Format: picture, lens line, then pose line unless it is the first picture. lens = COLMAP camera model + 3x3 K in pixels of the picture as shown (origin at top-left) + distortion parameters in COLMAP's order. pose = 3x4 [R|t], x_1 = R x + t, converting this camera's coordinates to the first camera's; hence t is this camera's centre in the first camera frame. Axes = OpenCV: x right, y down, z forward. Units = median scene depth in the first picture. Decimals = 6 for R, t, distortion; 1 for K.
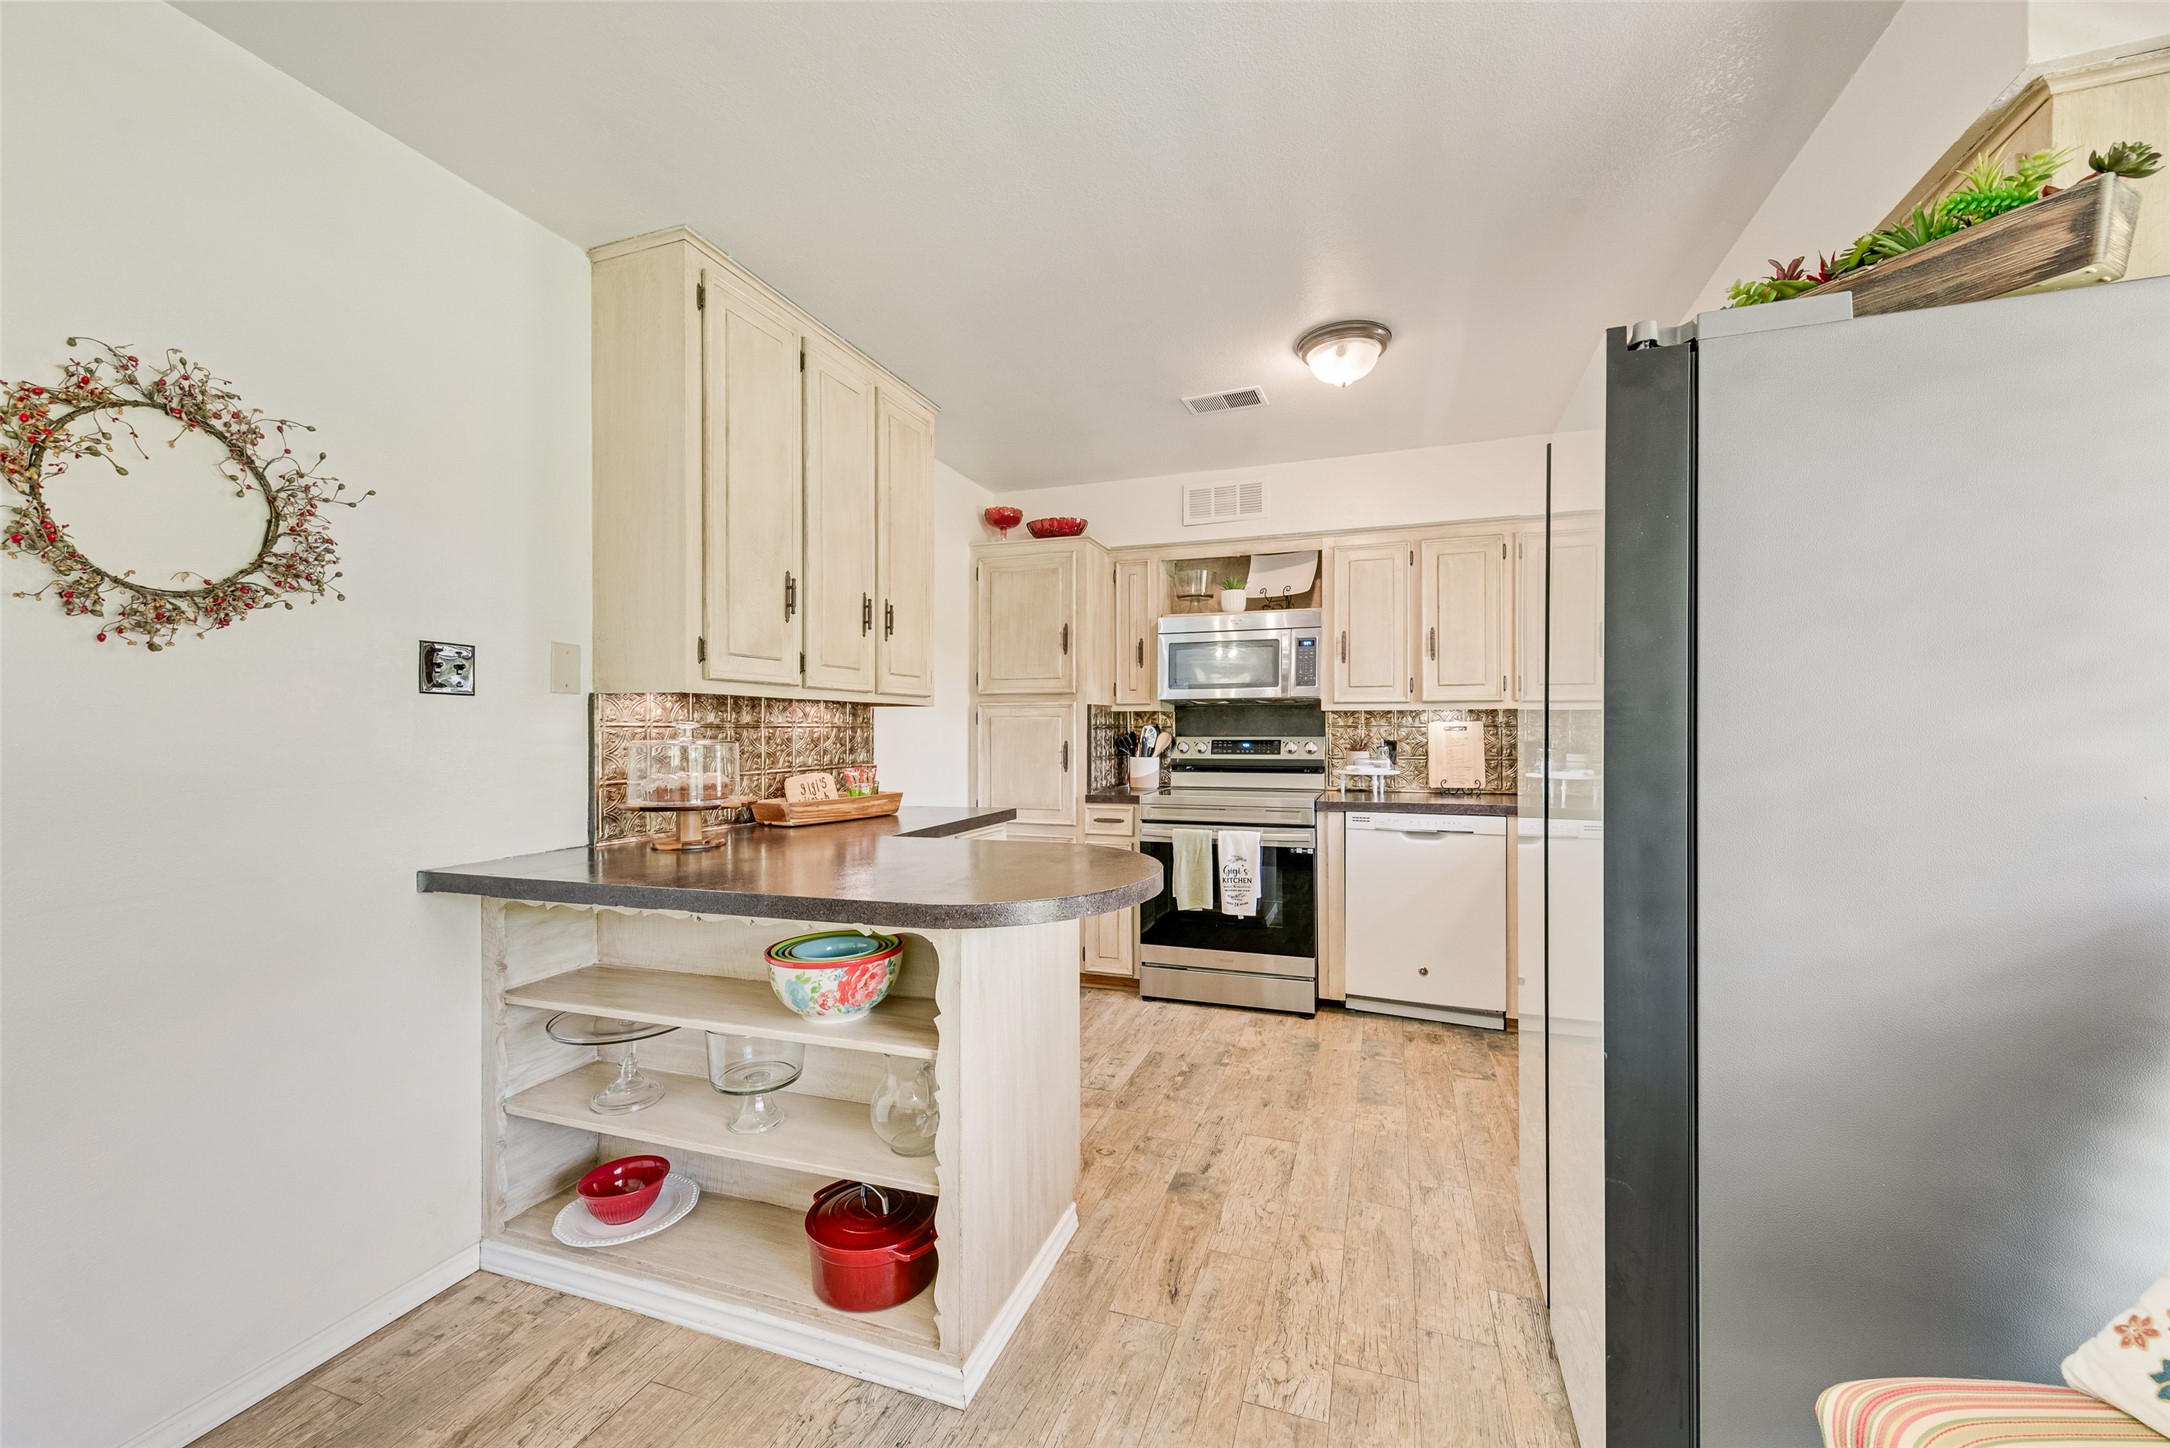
lens RADIAL K [[862.9, 0, 1080.1], [0, 862.9, 732.9], [0, 0, 1]] dist [0.015276, -0.000233]
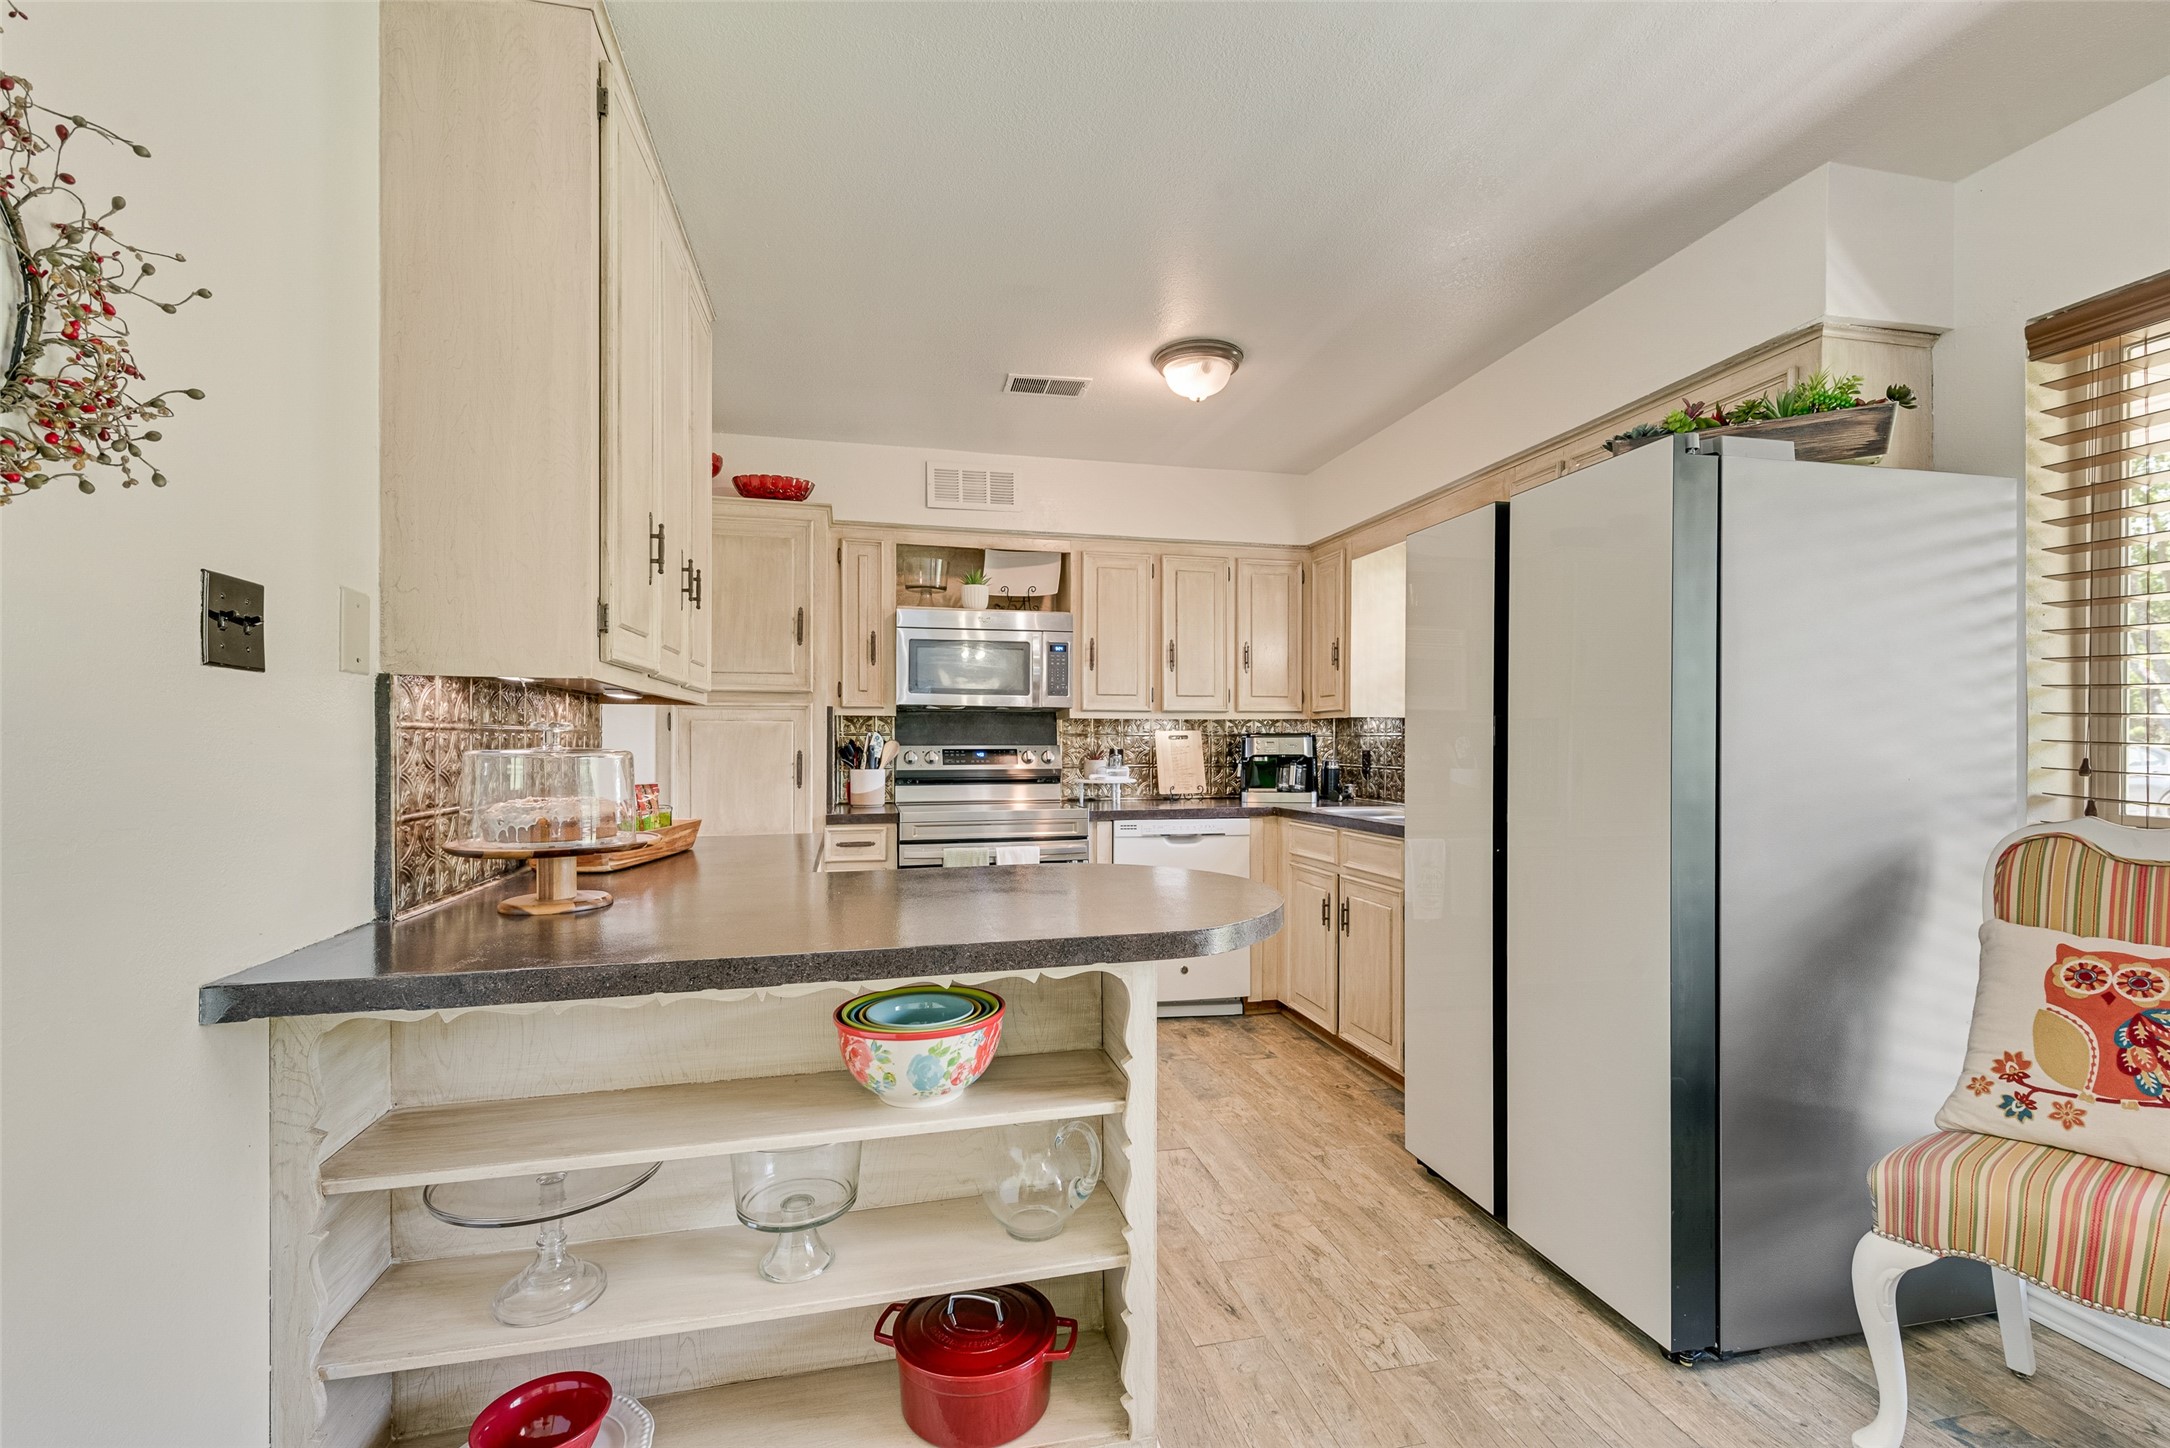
lens RADIAL K [[964.7, 0, 1089.4], [0, 964.7, 746.2], [0, 0, 1]] dist [0.016343, -0.000452]
pose [[0.835723, -0.001407, 0.549150, -0.293580], [-0.000800, 0.999993, 0.003780, 0.001397], [-0.549151, -0.003598, 0.835715, 0.080331]]
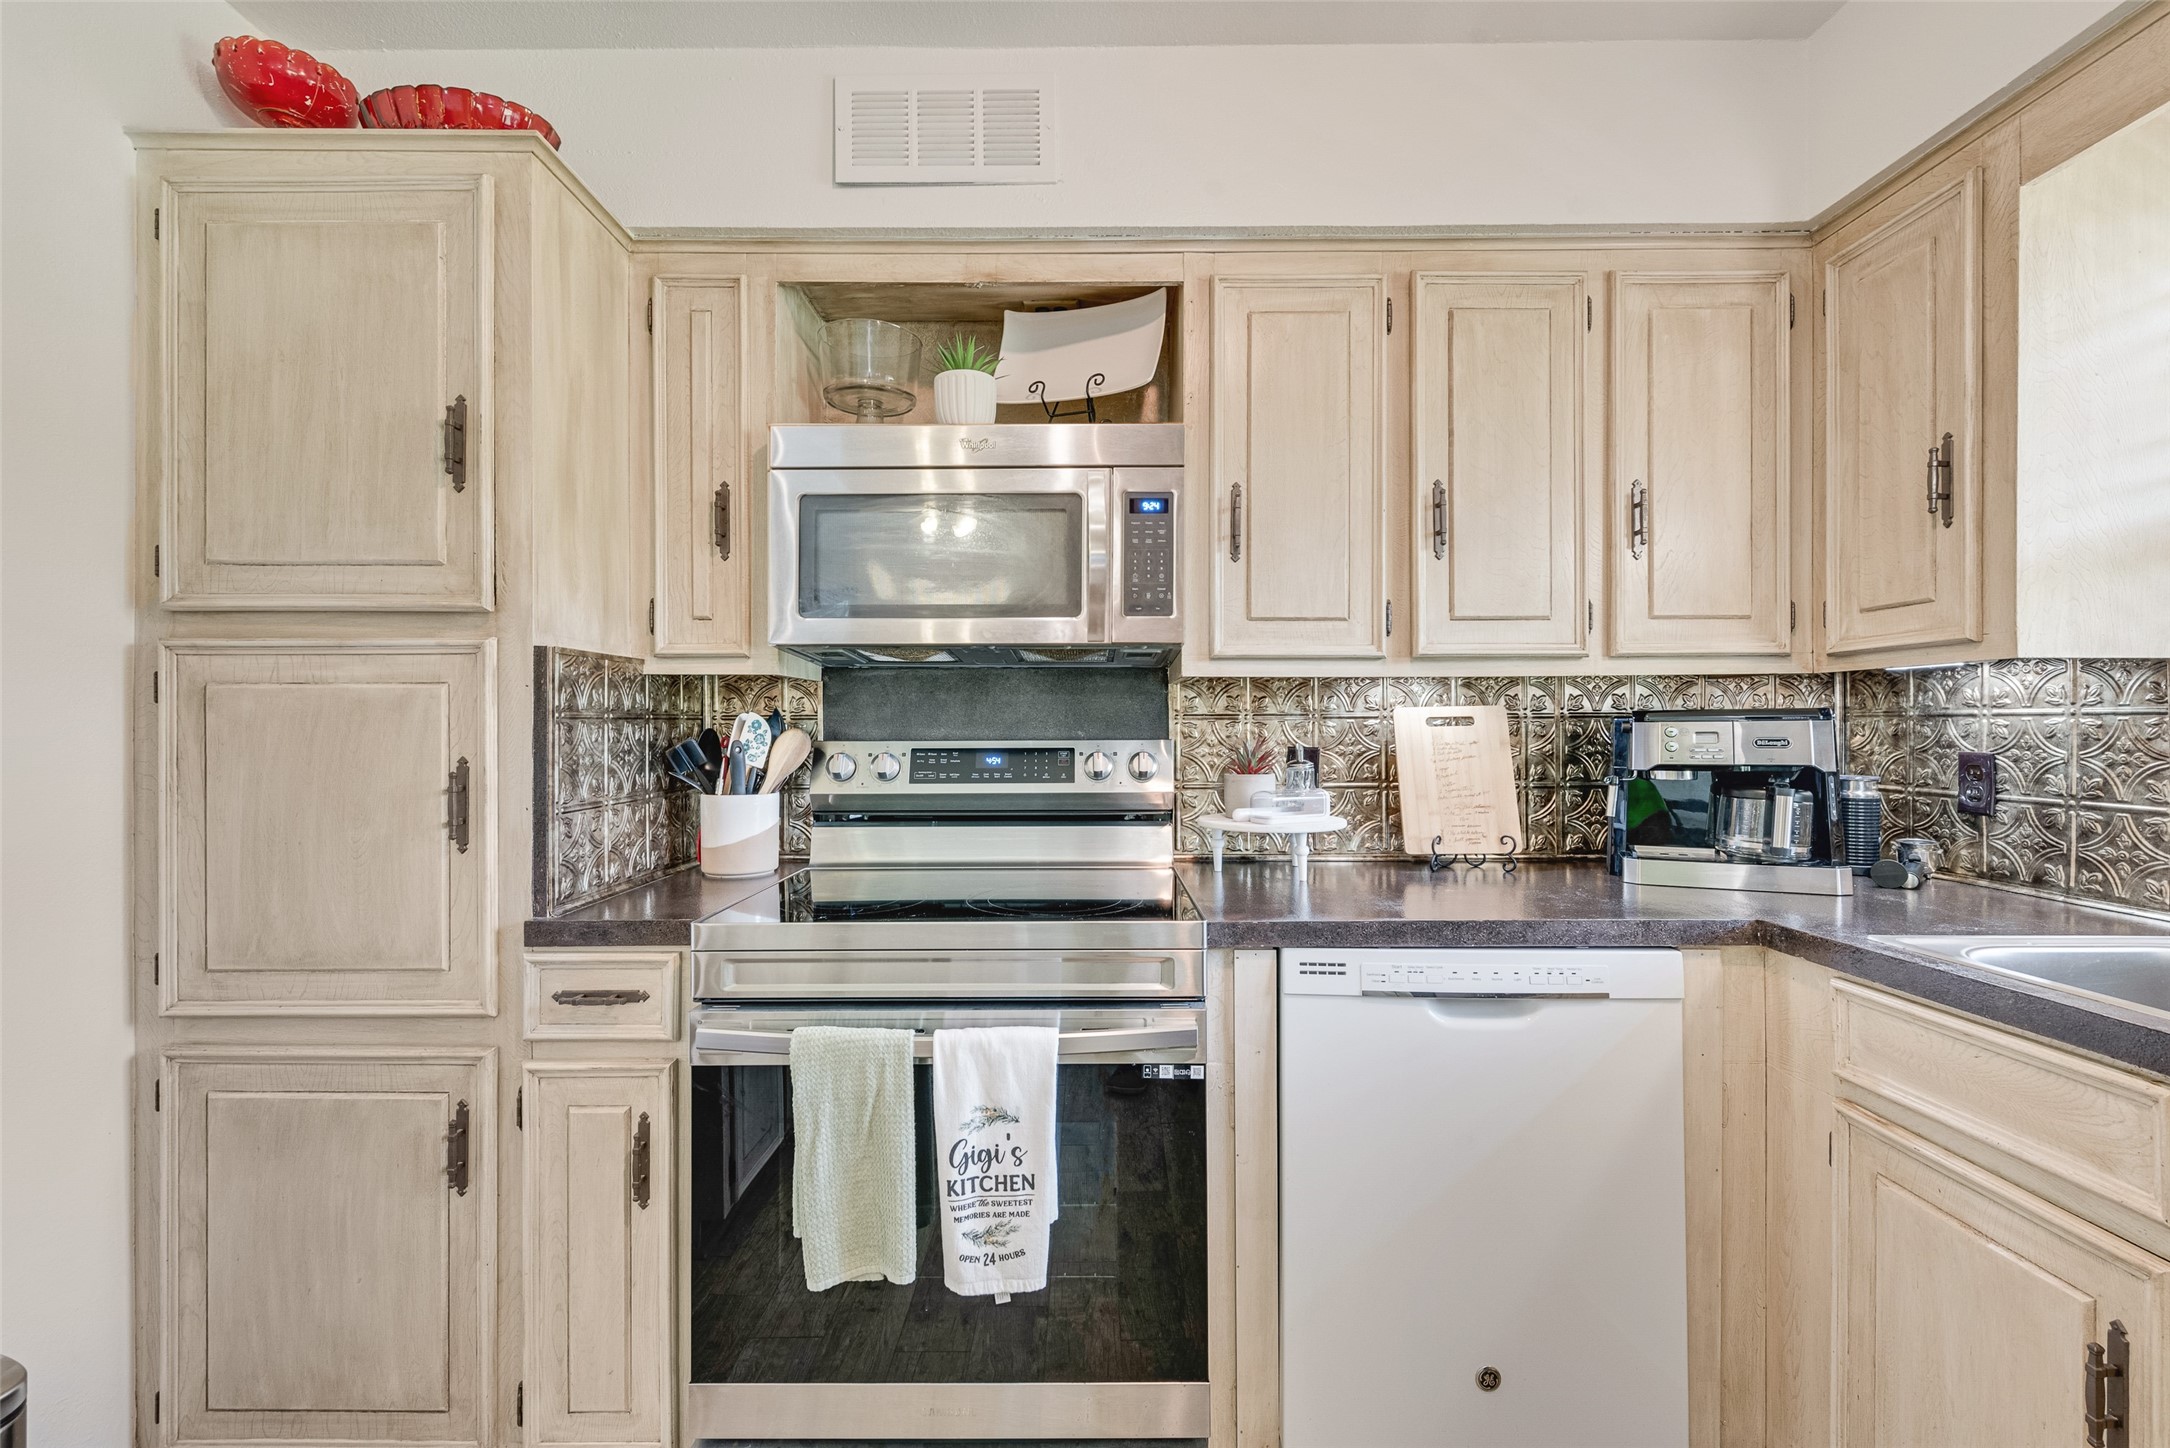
lens RADIAL K [[922.0, 0, 1085.0], [0, 922.0, 724.0], [0, 0, 1]] dist [0.002738, 0.000112]
pose [[0.942675, -0.000248, 0.333711, 0.089740], [0.001223, 0.999996, -0.002713, -0.002343], [-0.333709, 0.002965, 0.942671, 0.597228]]
